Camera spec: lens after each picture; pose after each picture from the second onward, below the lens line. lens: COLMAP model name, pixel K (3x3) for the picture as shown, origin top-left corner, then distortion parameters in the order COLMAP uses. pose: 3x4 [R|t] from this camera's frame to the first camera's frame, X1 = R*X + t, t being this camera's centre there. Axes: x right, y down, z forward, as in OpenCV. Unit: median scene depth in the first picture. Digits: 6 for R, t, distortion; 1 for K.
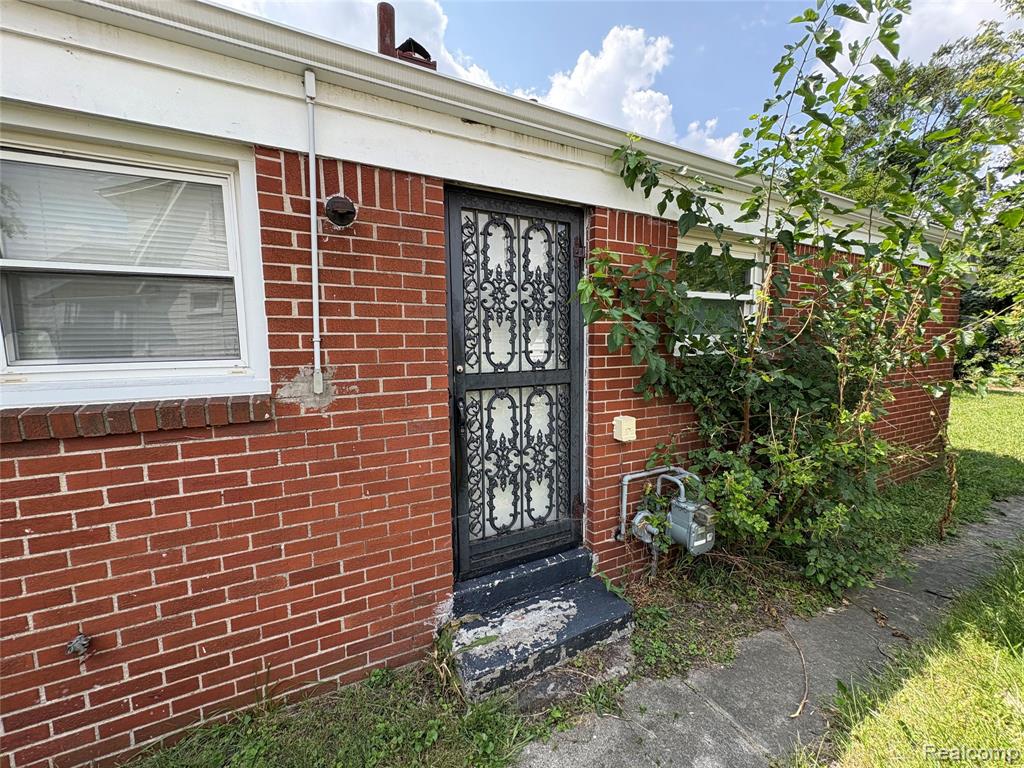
lens RADIAL K [[408.1, 0, 512.4], [0, 408.1, 383.3], [0, 0, 1]] dist [-0.002179, 0.000294]
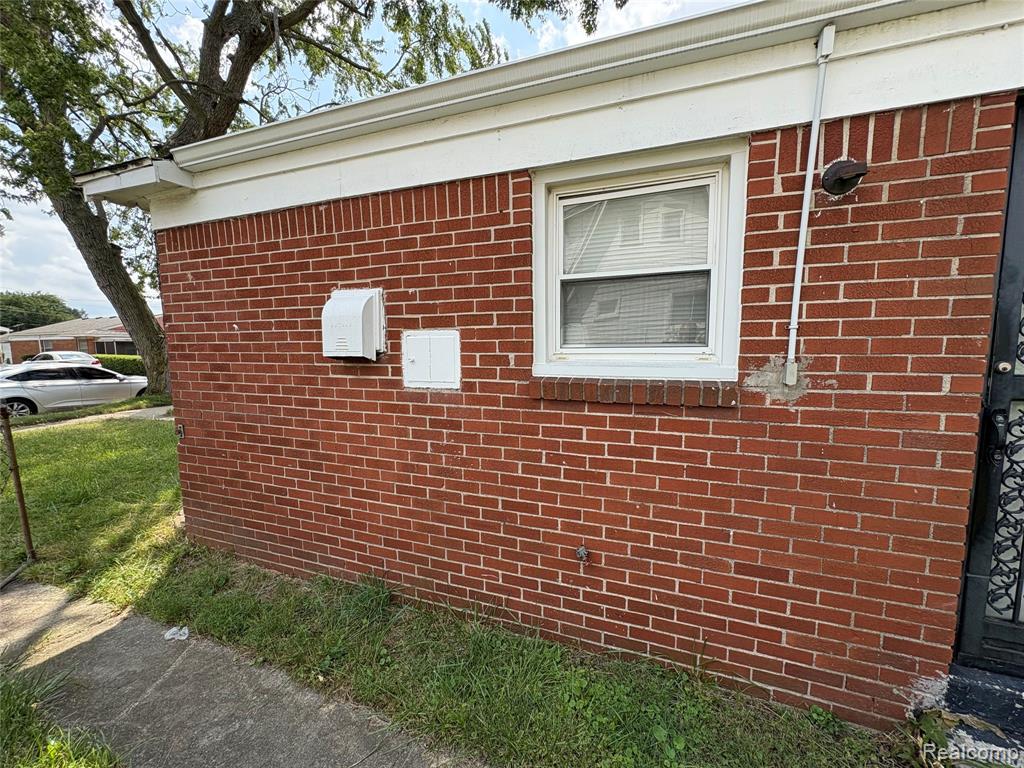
lens RADIAL K [[408.1, 0, 513.4], [0, 408.1, 382.3], [0, 0, 1]] dist [-0.002179, 0.000294]
pose [[0.668384, 0.081720, -0.739314, -0.212068], [-0.069539, 0.996458, 0.047276, 0.018439], [0.740559, 0.019813, 0.671700, -0.088938]]
